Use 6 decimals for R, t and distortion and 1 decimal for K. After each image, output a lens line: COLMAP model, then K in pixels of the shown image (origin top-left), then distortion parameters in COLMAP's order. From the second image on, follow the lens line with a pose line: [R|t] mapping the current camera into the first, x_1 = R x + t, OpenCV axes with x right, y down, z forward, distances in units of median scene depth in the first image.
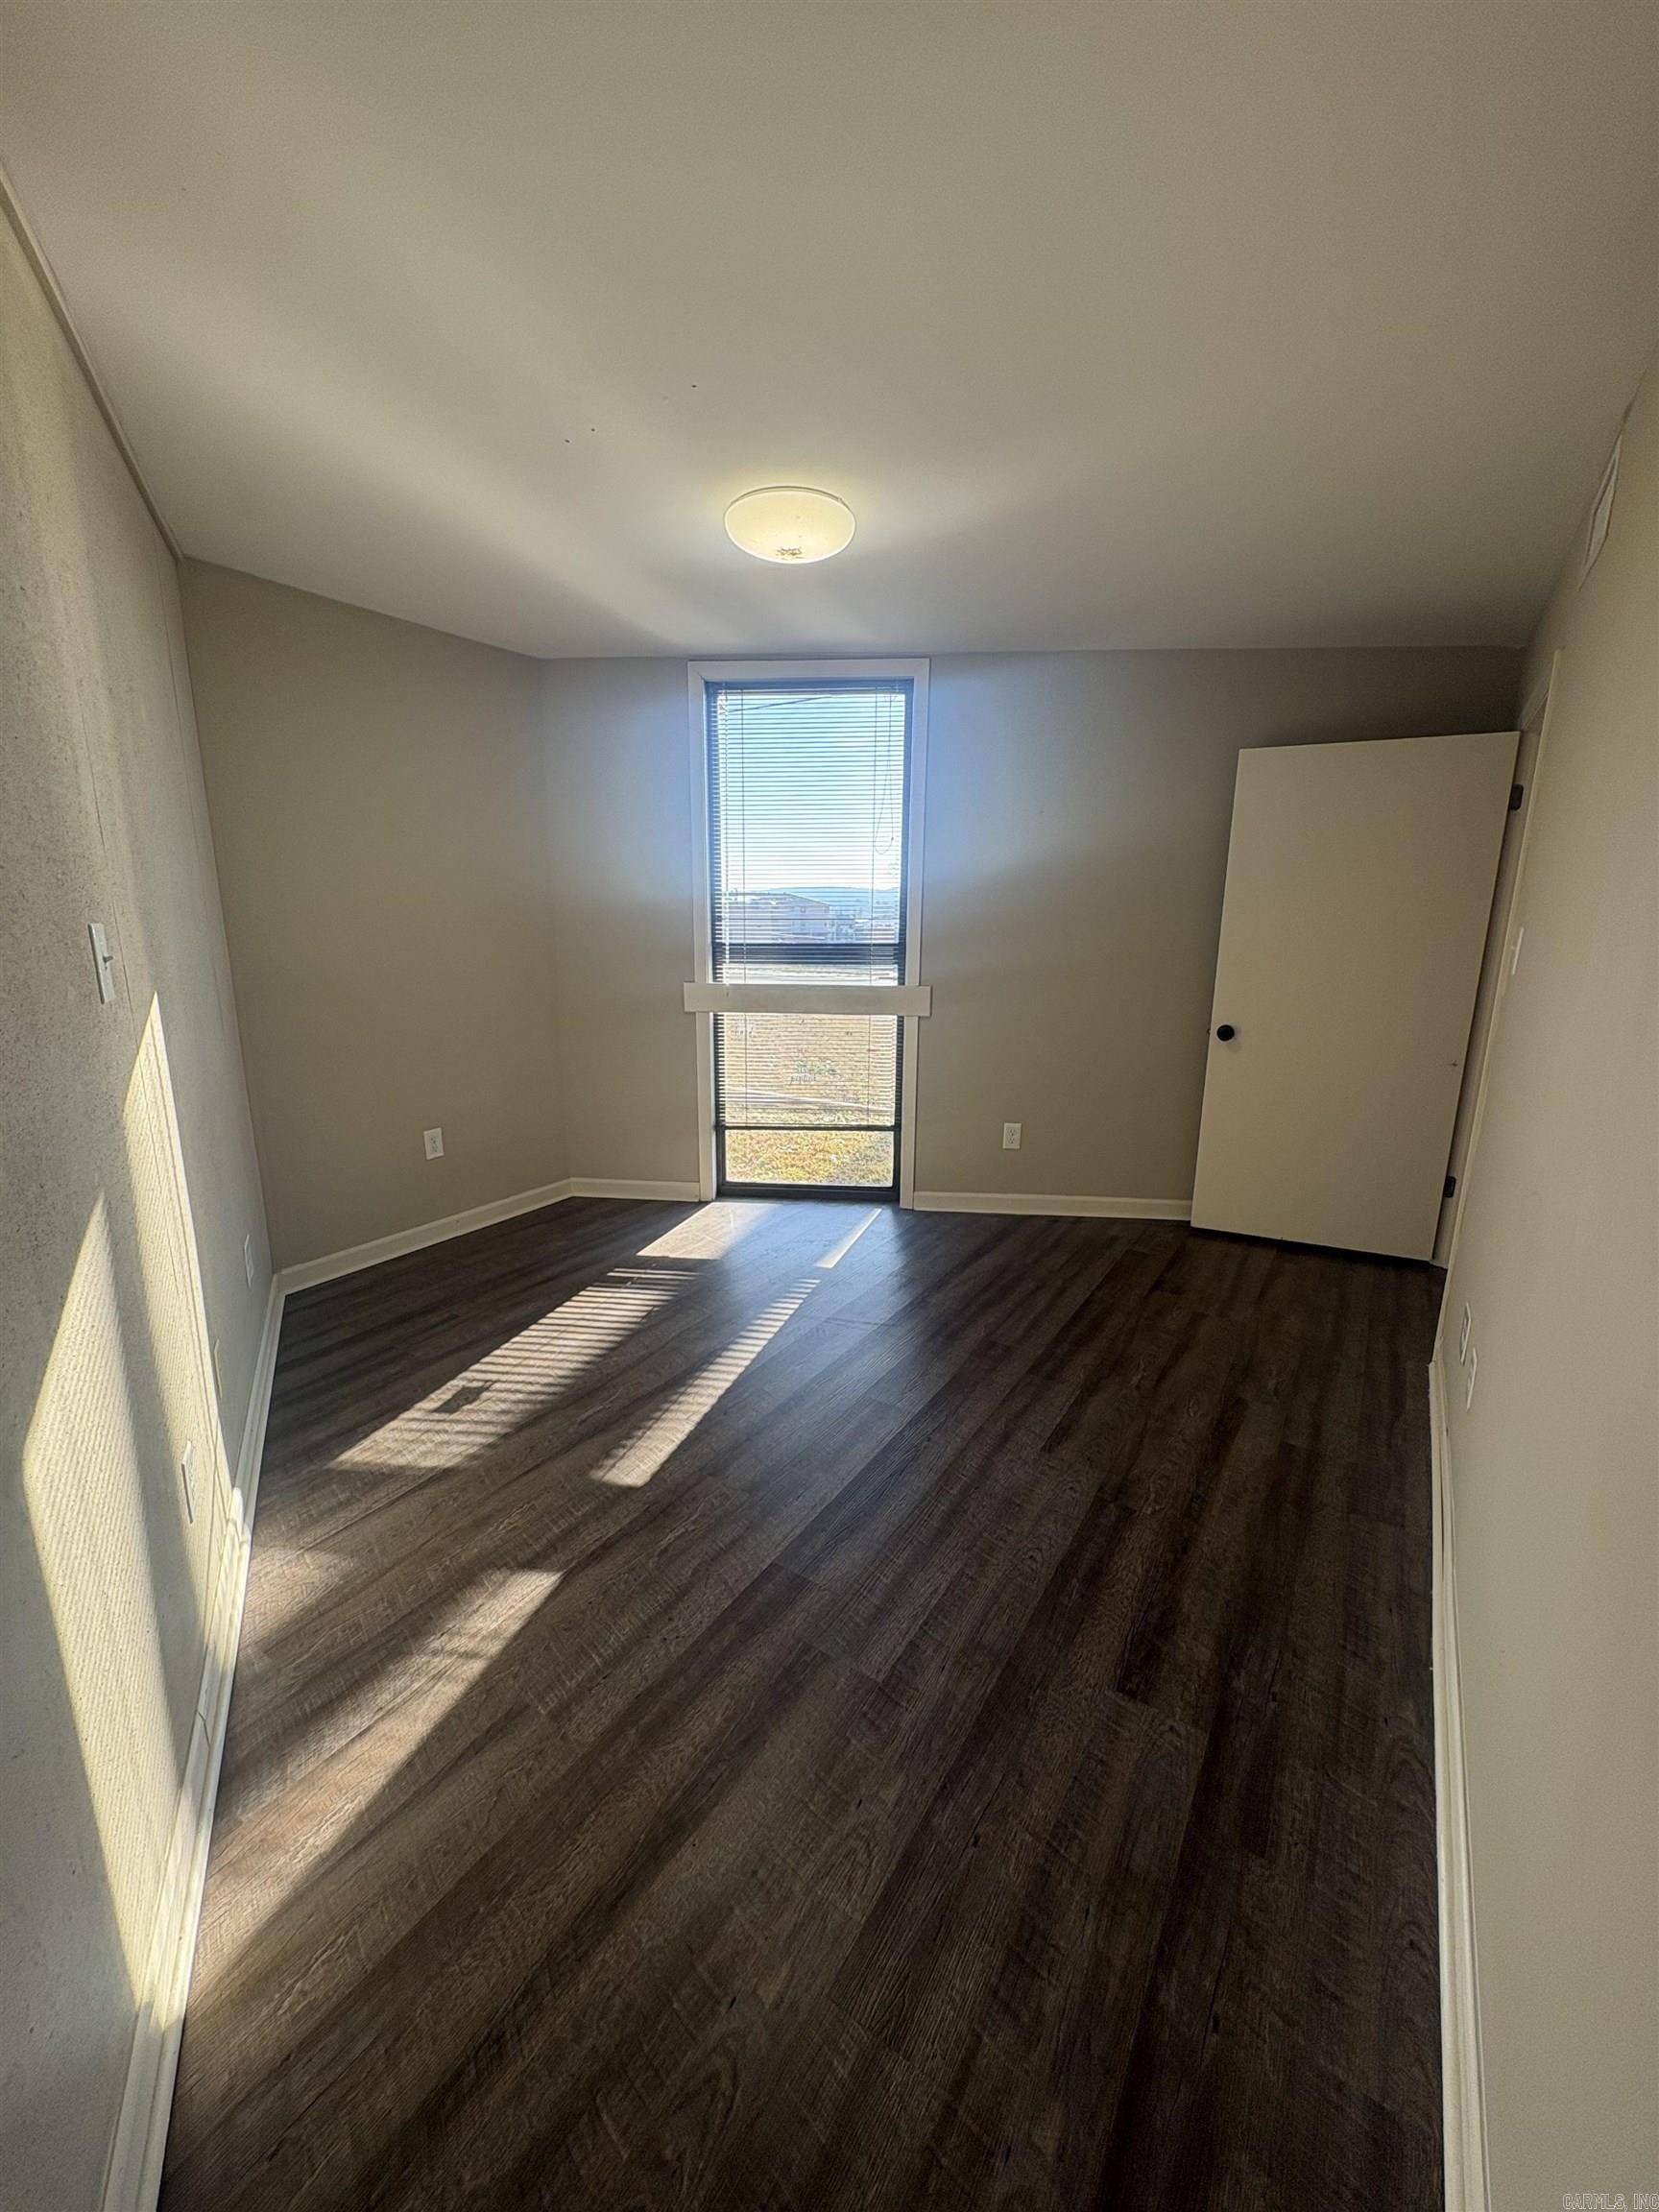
lens RADIAL K [[876.3, 0, 829.5], [0, 876.3, 1106.0], [0, 0, 1]] dist [-0.001381, 0.000609]
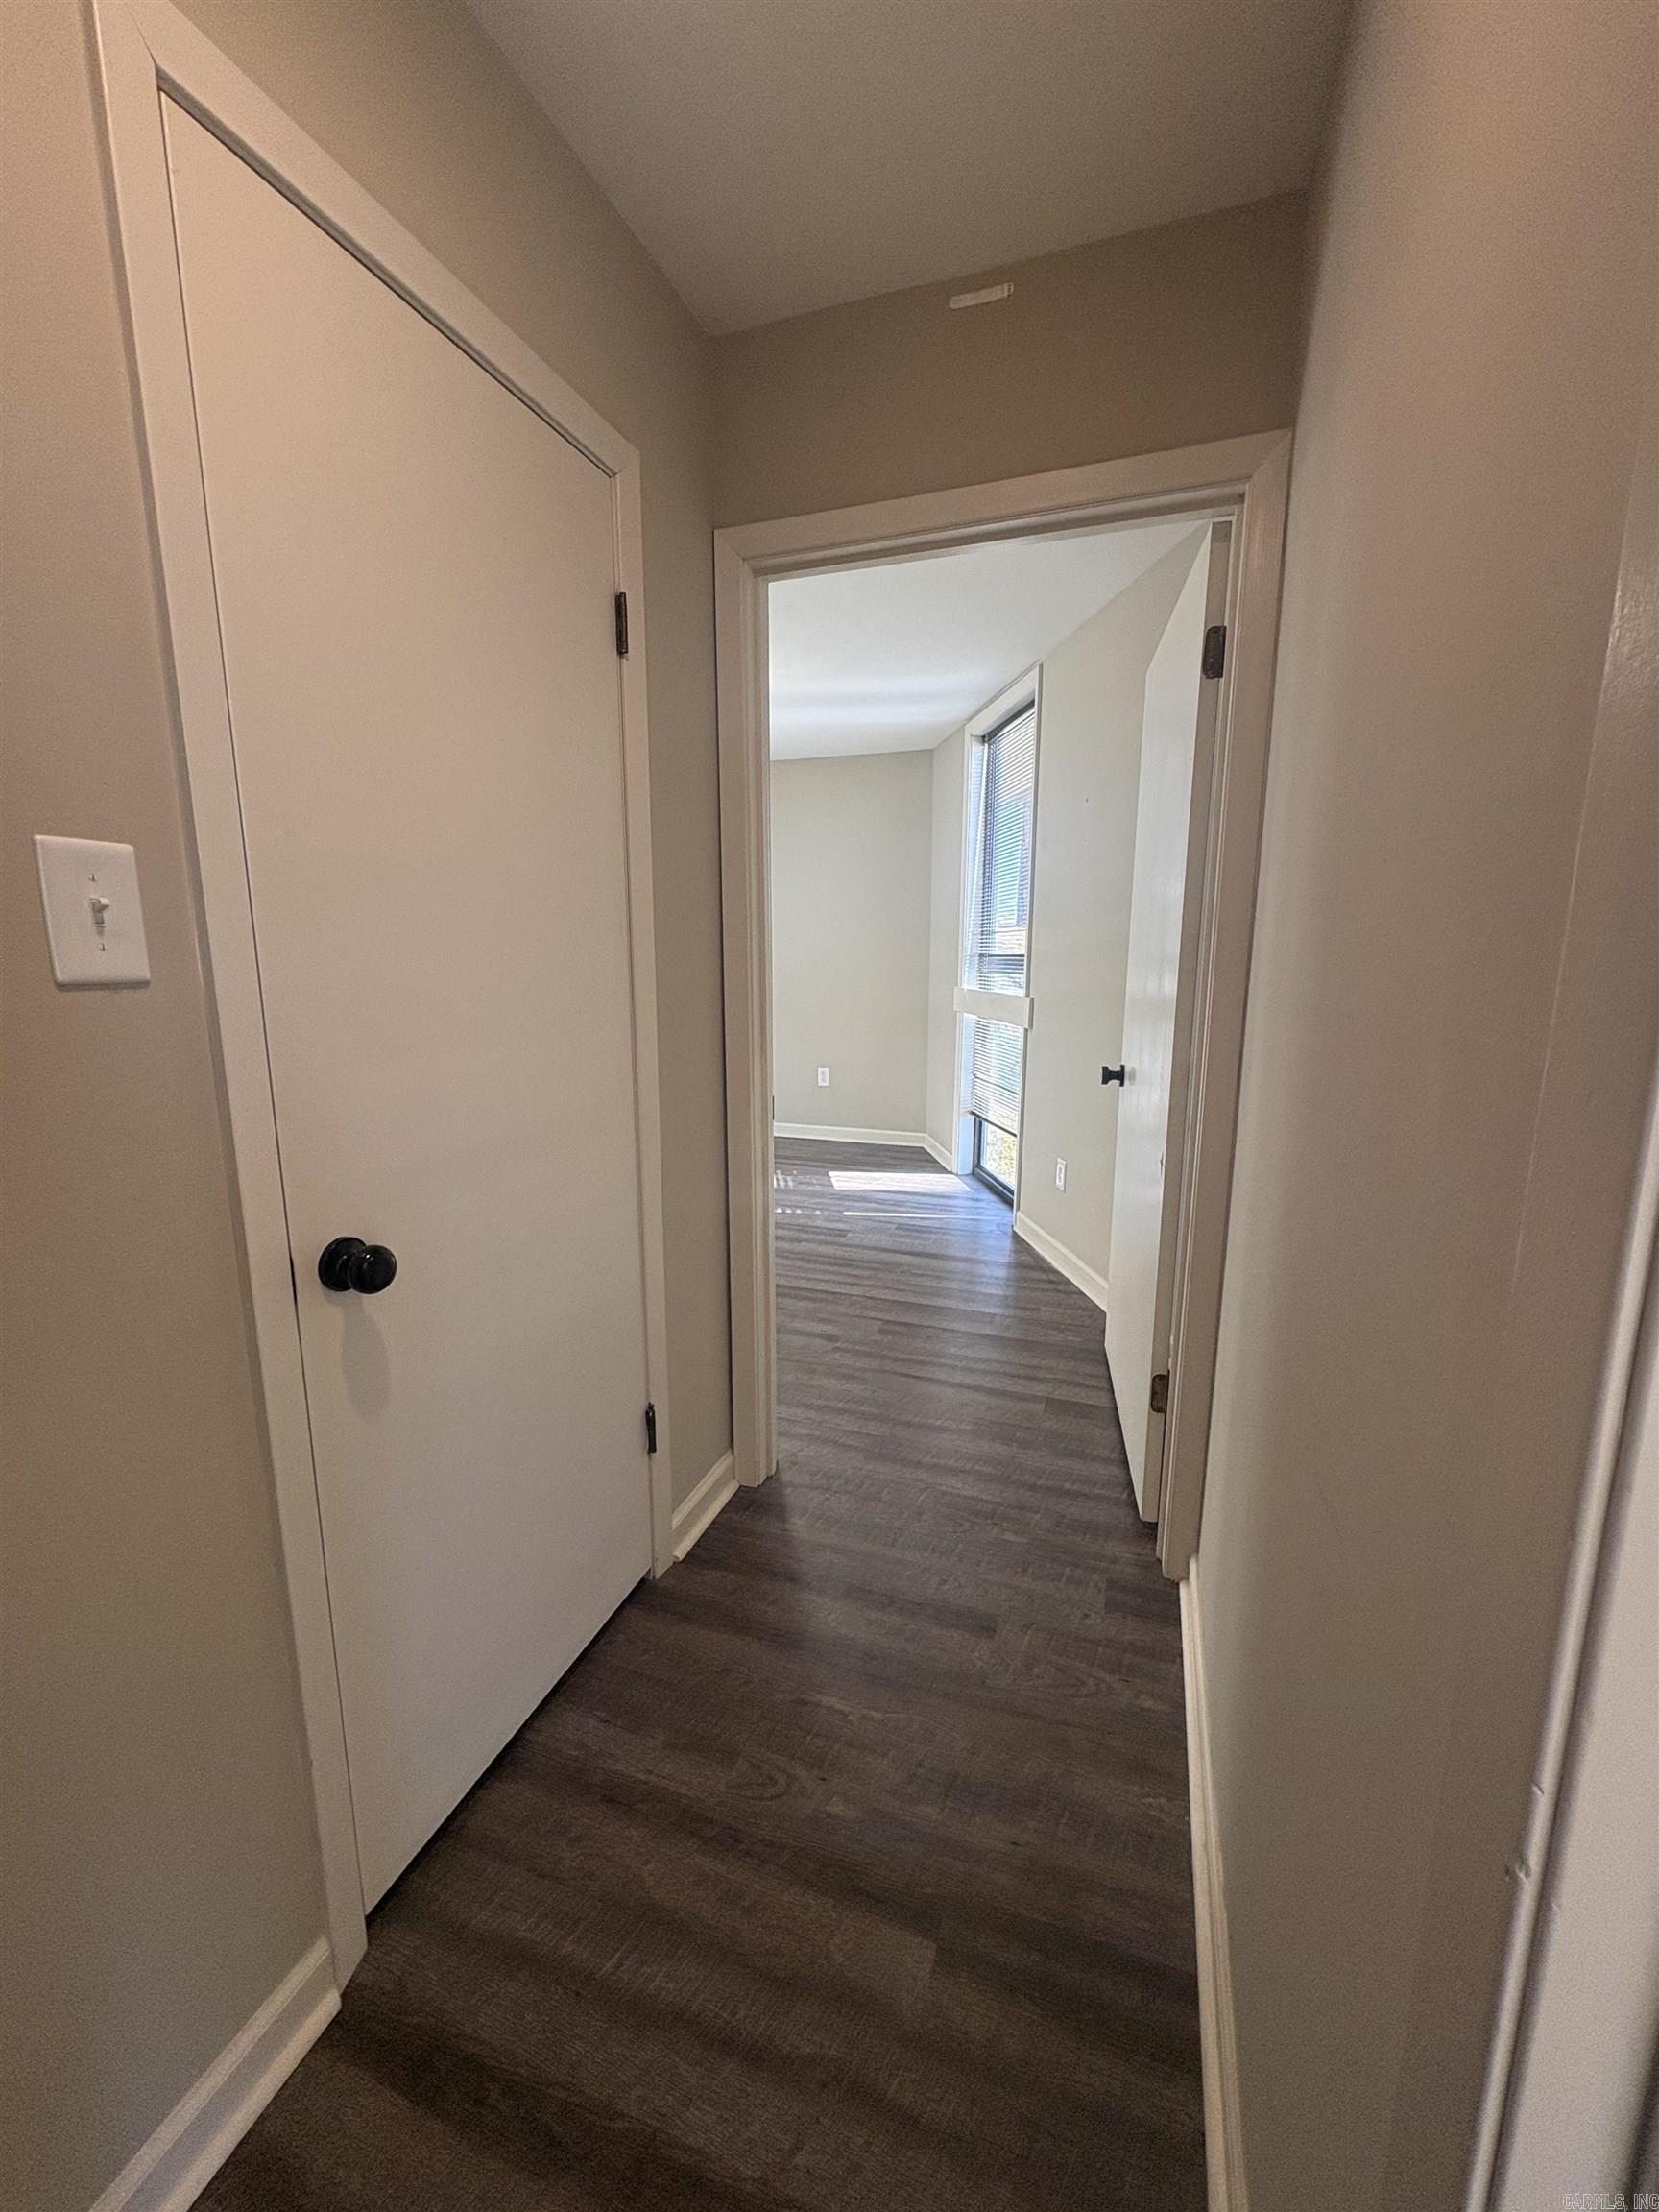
lens RADIAL K [[876.3, 0, 829.5], [0, 876.3, 1106.0], [0, 0, 1]] dist [-0.001381, 0.000609]
pose [[0.233225, 0.165275, -0.958275, 1.529840], [-0.213583, 0.970093, 0.115331, -0.128635], [0.948677, 0.177773, 0.261550, 0.854073]]
